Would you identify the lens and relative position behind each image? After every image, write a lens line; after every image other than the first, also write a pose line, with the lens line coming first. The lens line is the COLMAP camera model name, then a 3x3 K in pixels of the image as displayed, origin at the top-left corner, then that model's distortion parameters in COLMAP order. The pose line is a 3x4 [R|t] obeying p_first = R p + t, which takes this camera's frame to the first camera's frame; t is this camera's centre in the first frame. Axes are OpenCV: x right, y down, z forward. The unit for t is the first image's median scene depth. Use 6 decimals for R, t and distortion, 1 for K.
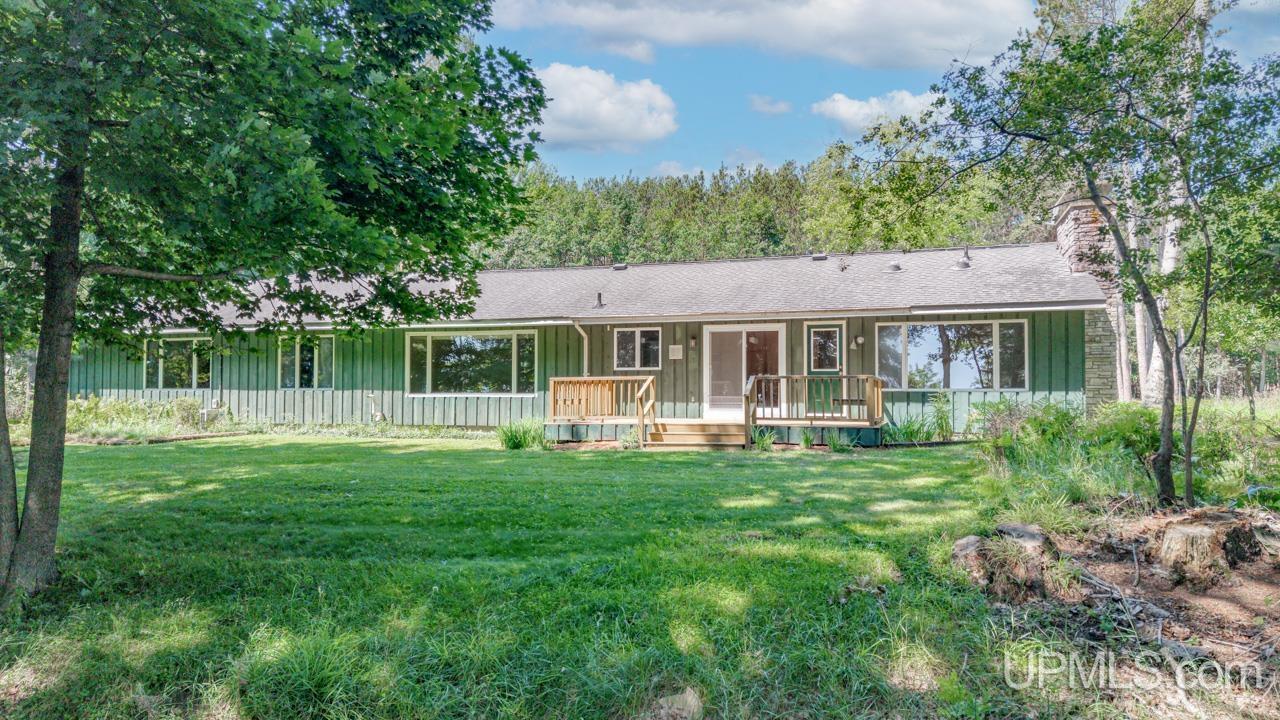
lens RADIAL K [[921.2, 0, 639.4], [0, 921.2, 297.4], [0, 0, 1]] dist [0.041590, -0.003108]
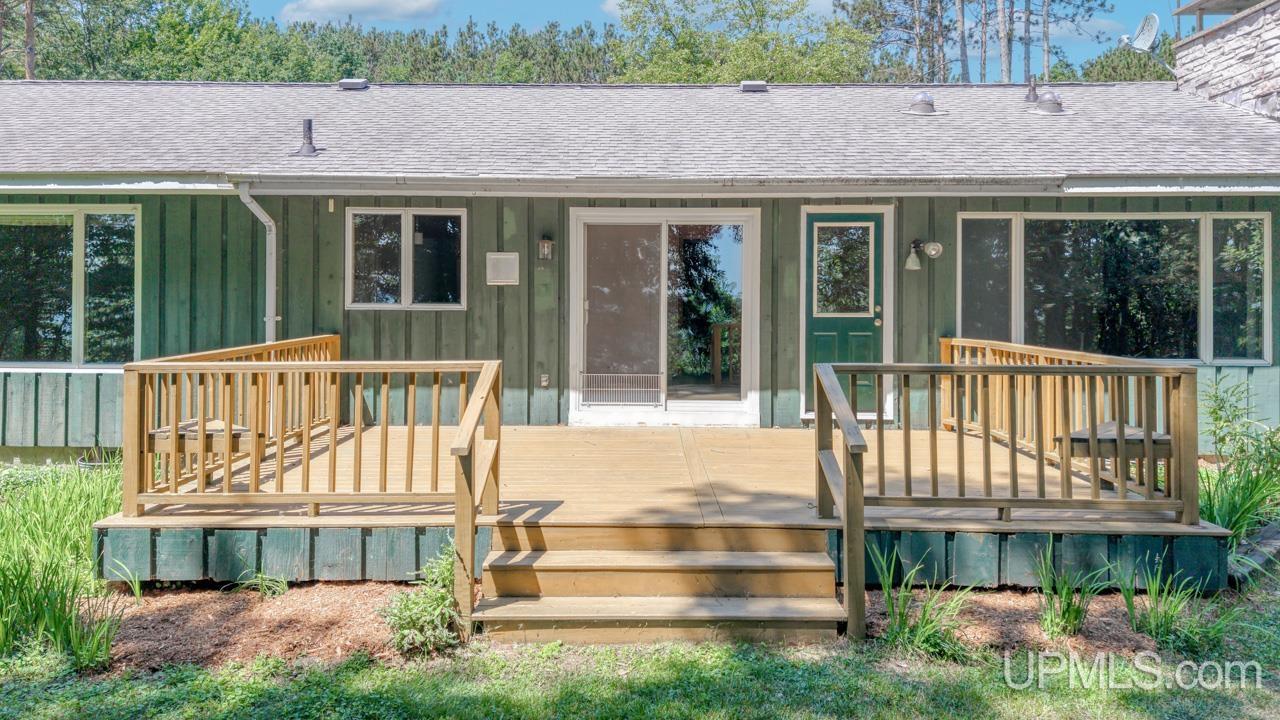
lens RADIAL K [[921.2, 0, 639.4], [0, 921.2, 297.4], [0, 0, 1]] dist [0.041590, -0.003108]
pose [[0.955895, 0.004150, 0.293680, -0.024026], [-0.037217, 0.993552, 0.107098, 0.024796], [-0.291342, -0.113305, 0.949885, 0.579785]]
